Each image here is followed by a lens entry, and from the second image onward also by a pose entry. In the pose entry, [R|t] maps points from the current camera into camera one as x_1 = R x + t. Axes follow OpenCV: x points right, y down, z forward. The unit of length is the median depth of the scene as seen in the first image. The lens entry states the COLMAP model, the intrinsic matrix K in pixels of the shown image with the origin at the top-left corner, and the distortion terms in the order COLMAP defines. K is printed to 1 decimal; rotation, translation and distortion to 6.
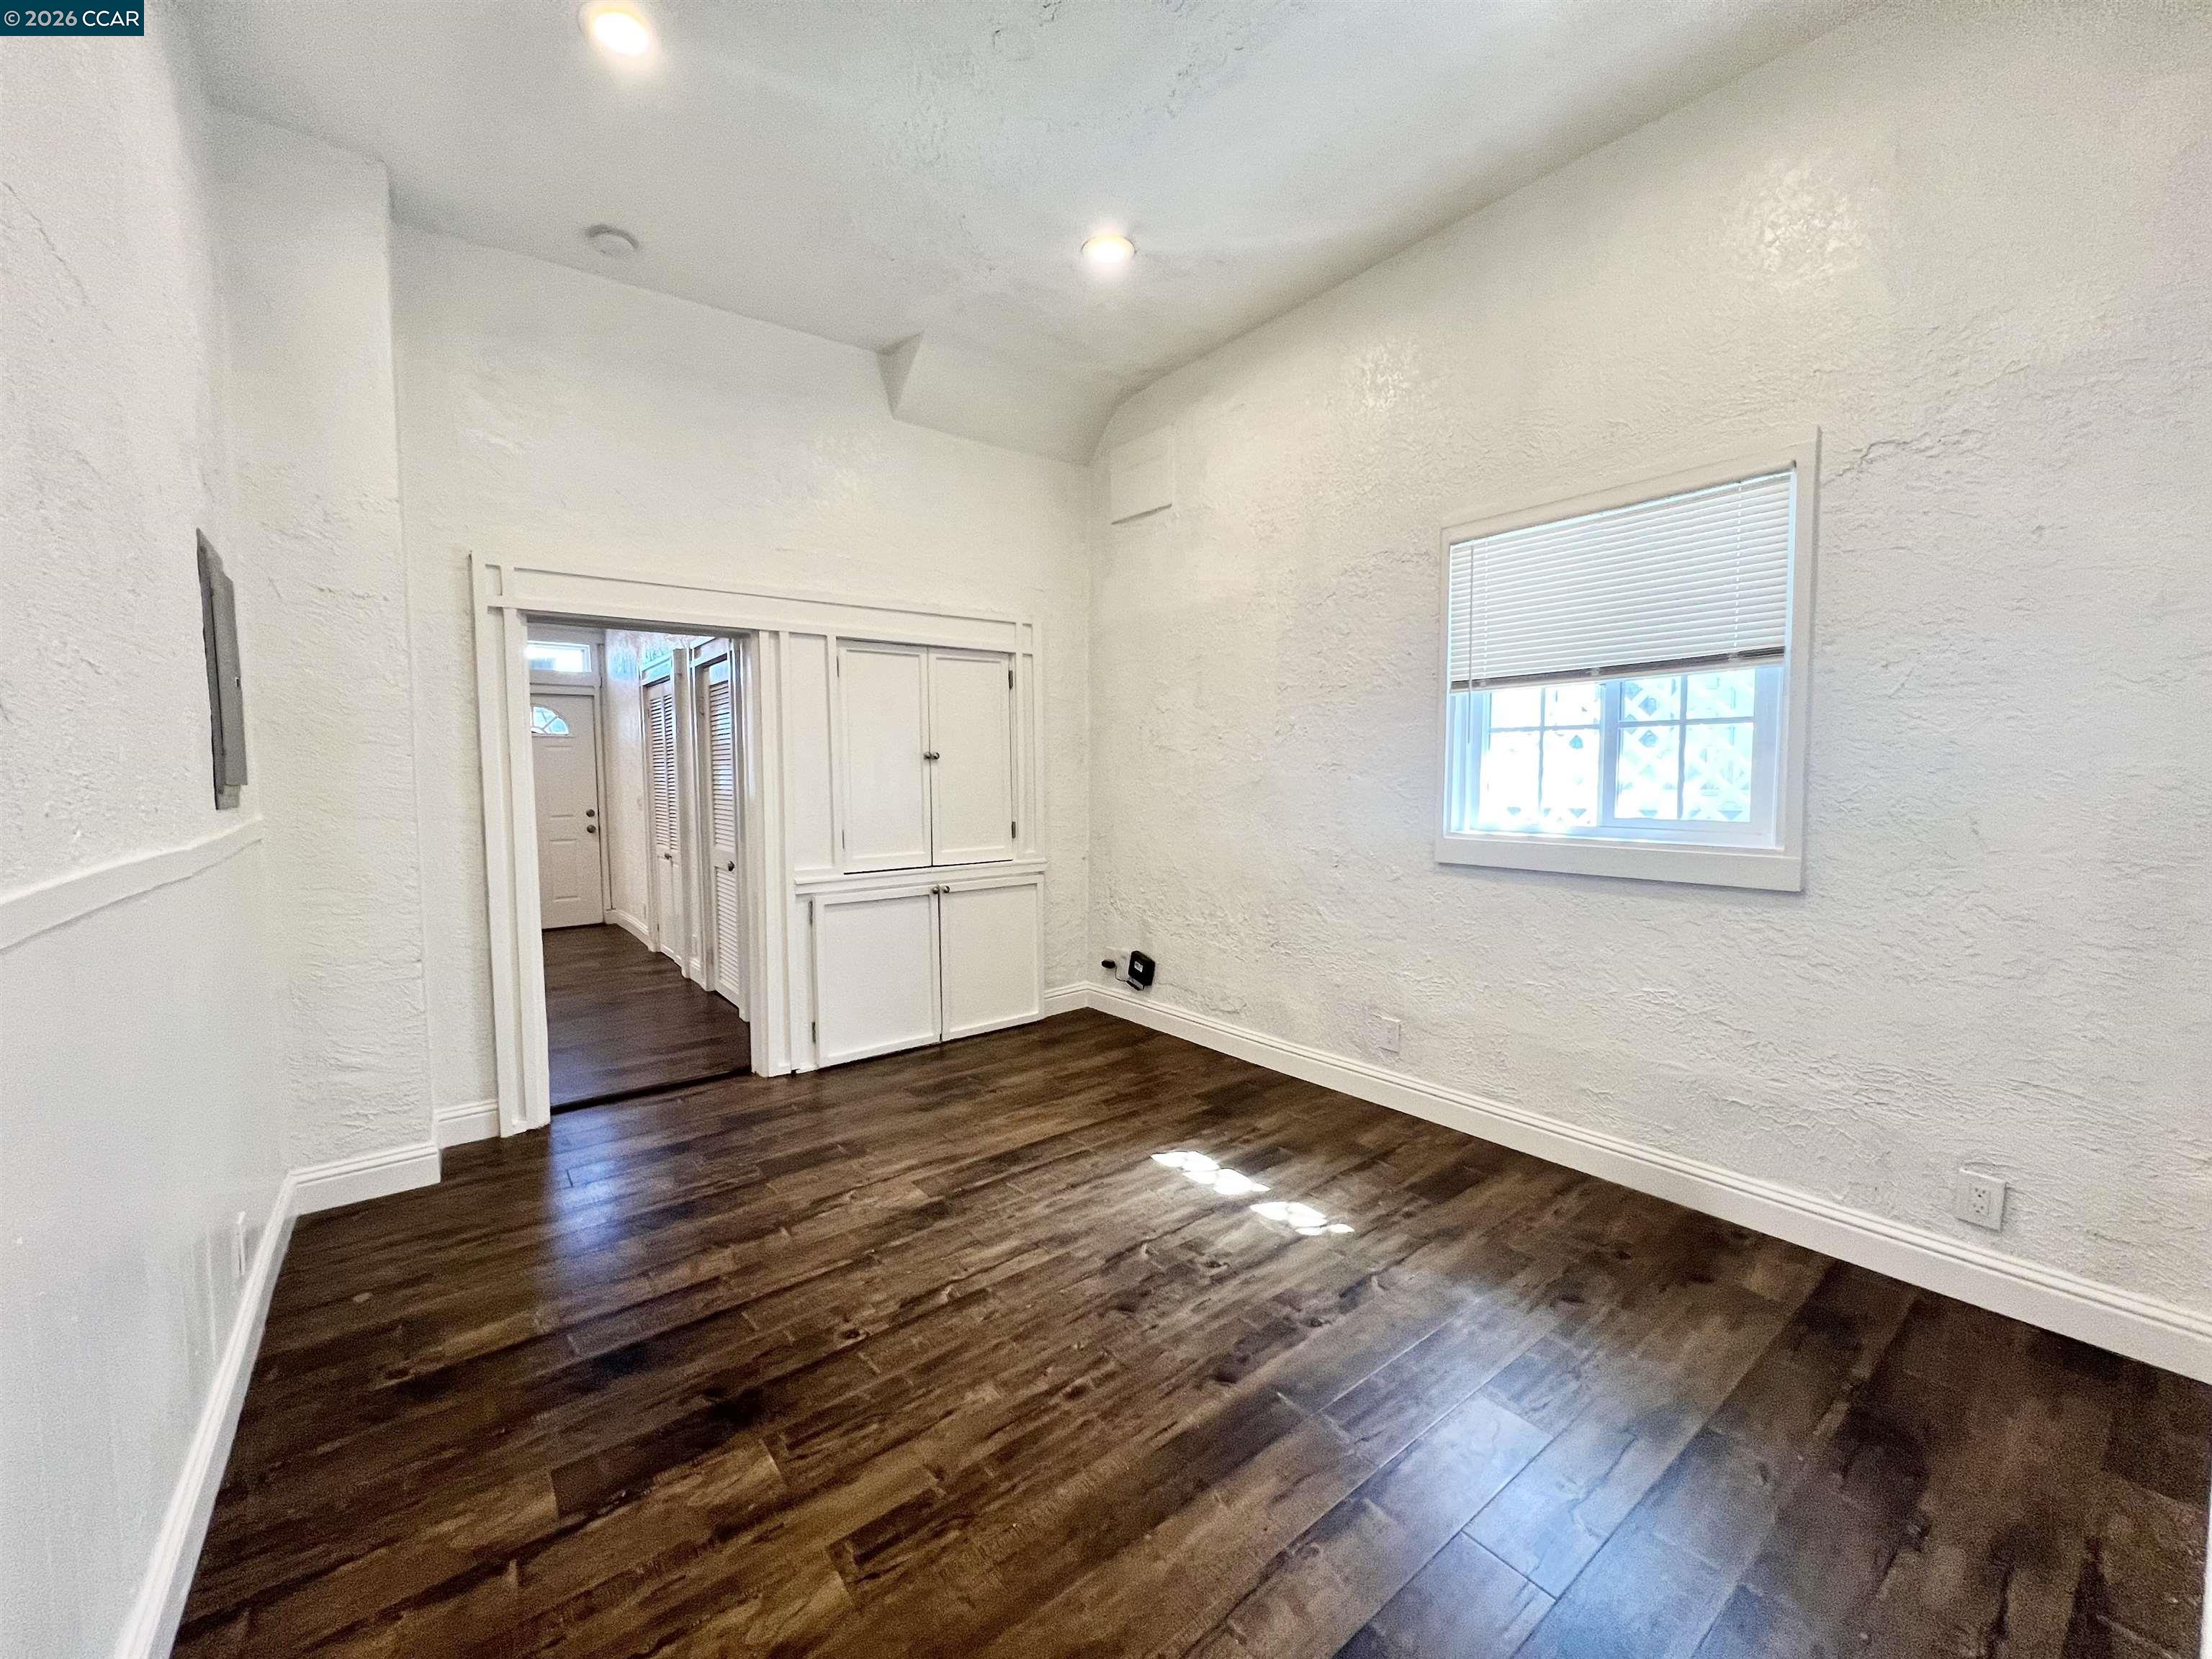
lens RADIAL K [[884.7, 0, 1094.9], [0, 884.7, 827.8], [0, 0, 1]] dist [-0.000566, -0.000037]
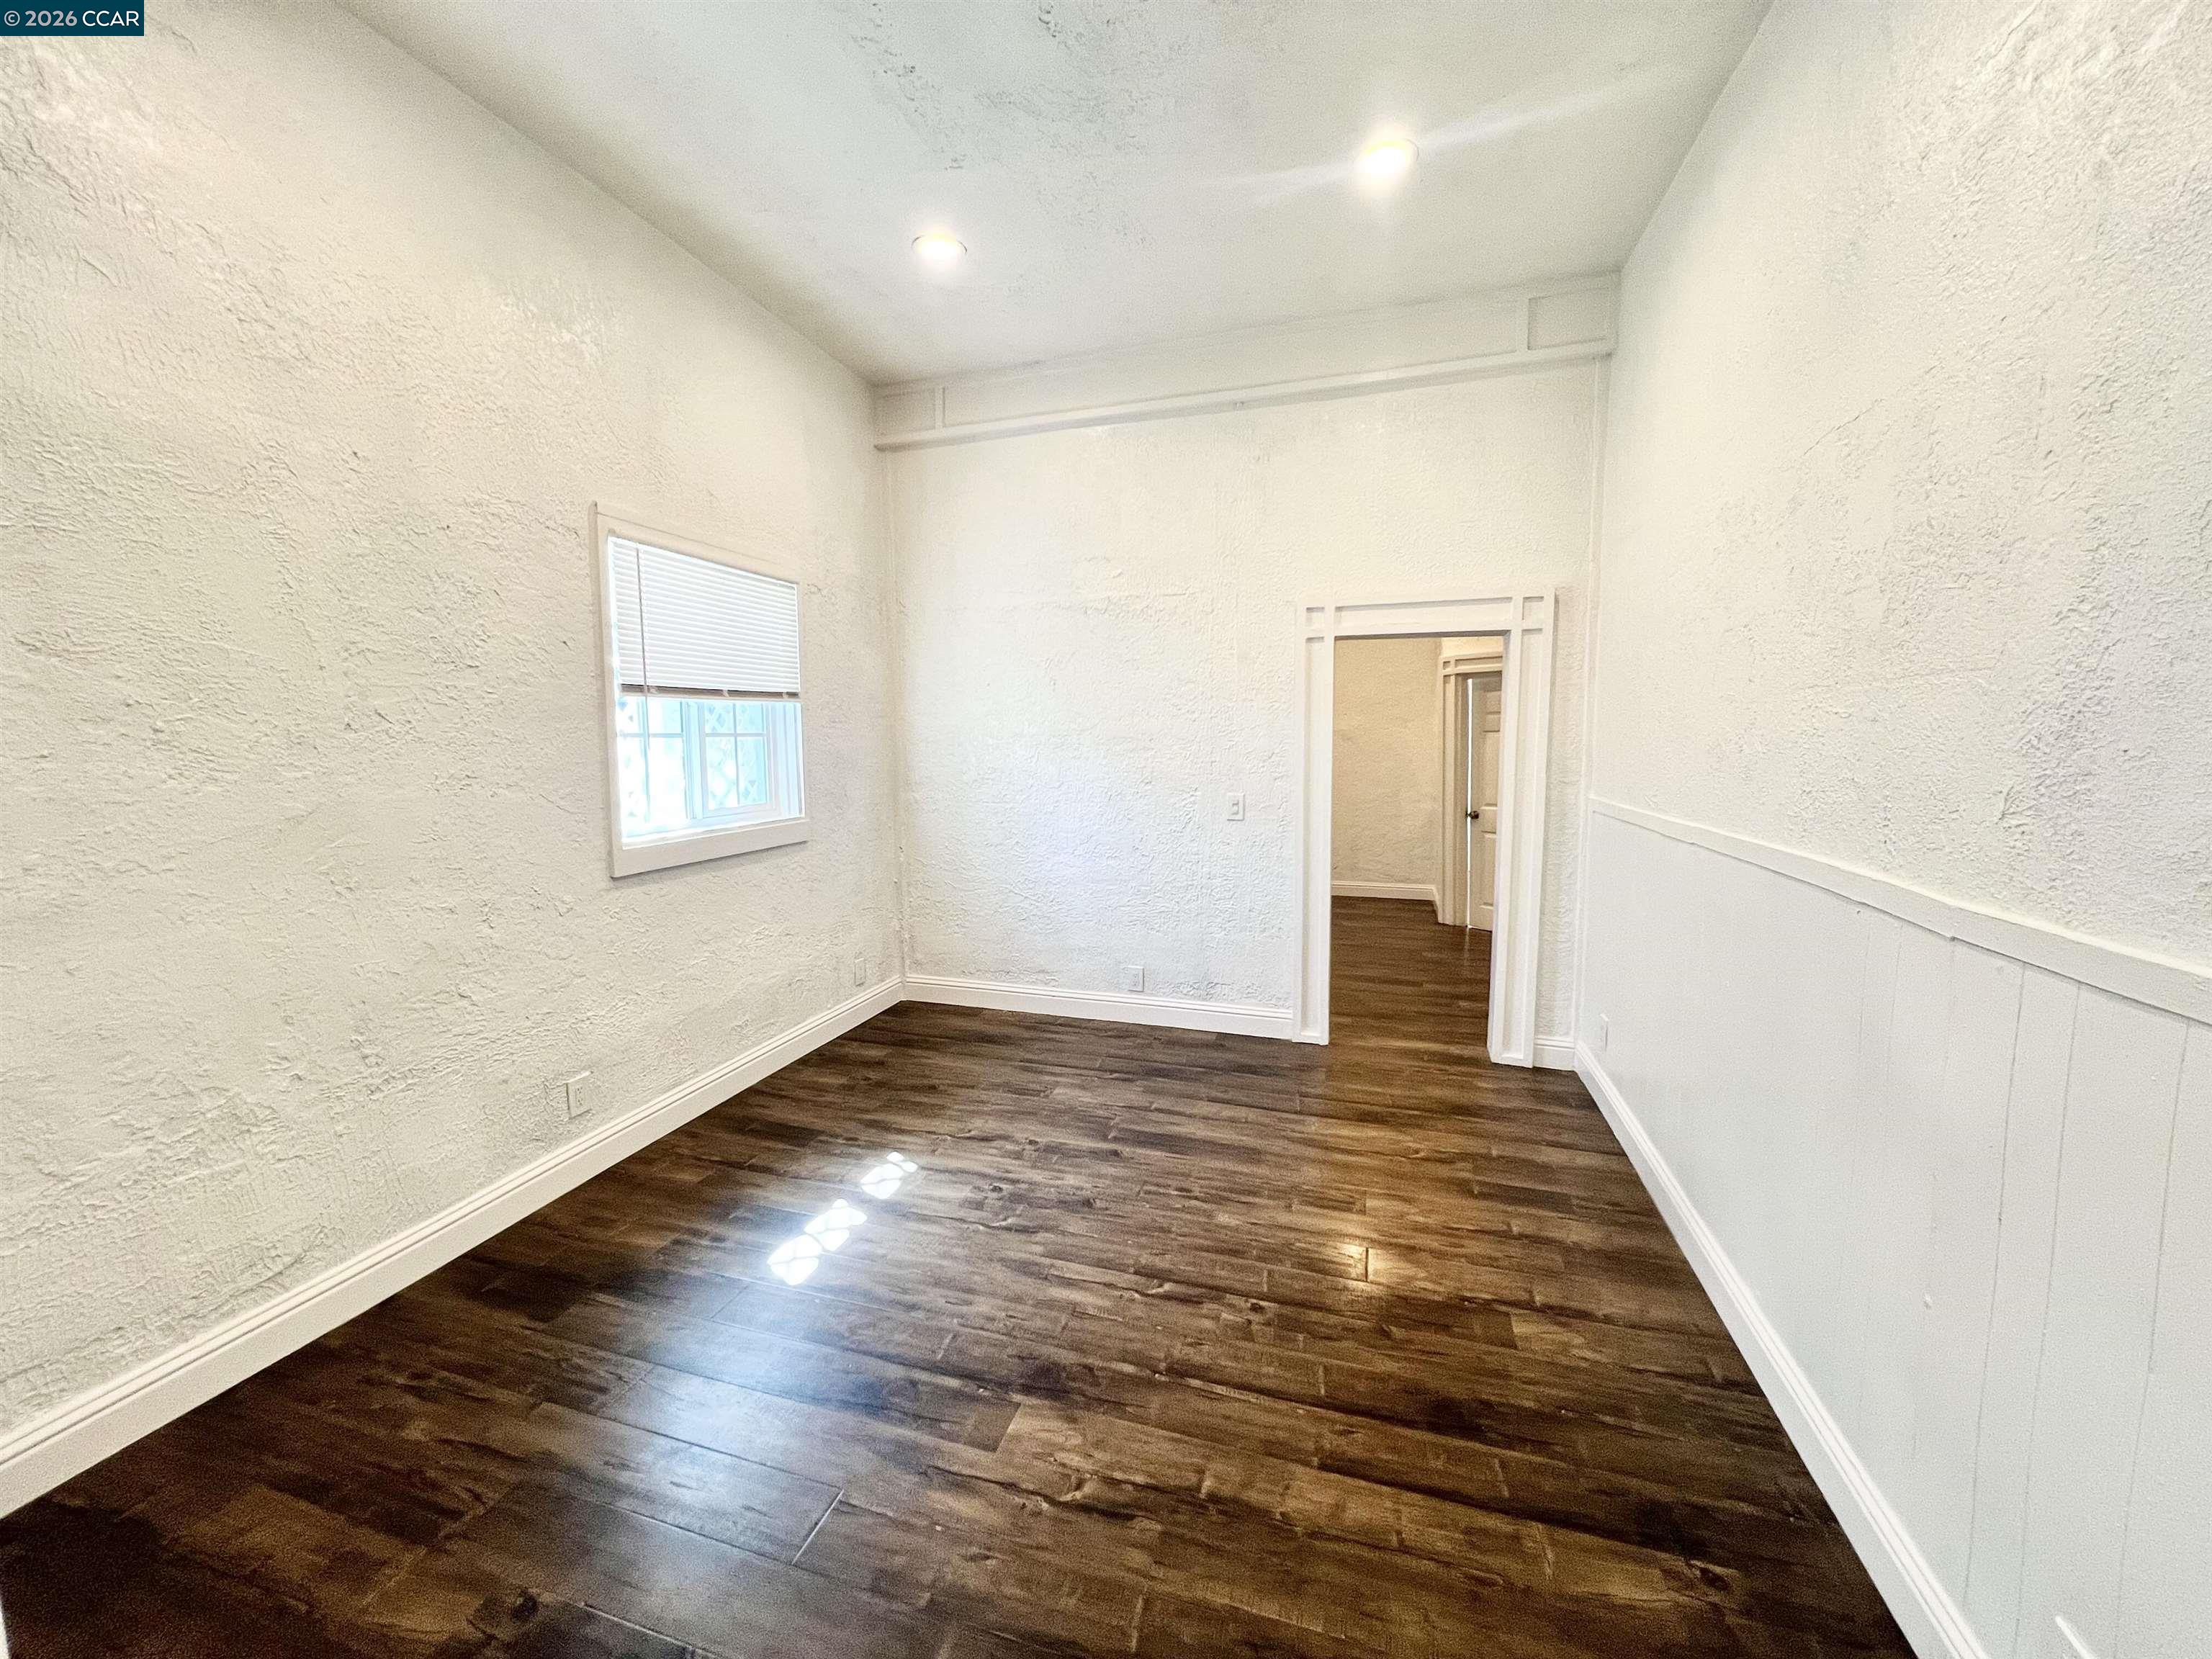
lens RADIAL K [[884.7, 0, 1101.2], [0, 884.7, 824.8], [0, 0, 1]] dist [-0.000566, -0.000037]
pose [[-0.581302, -0.074720, 0.810250, -0.884971], [0.059737, 0.989169, 0.134077, -0.147670], [-0.811492, 0.126341, -0.570542, 1.508489]]
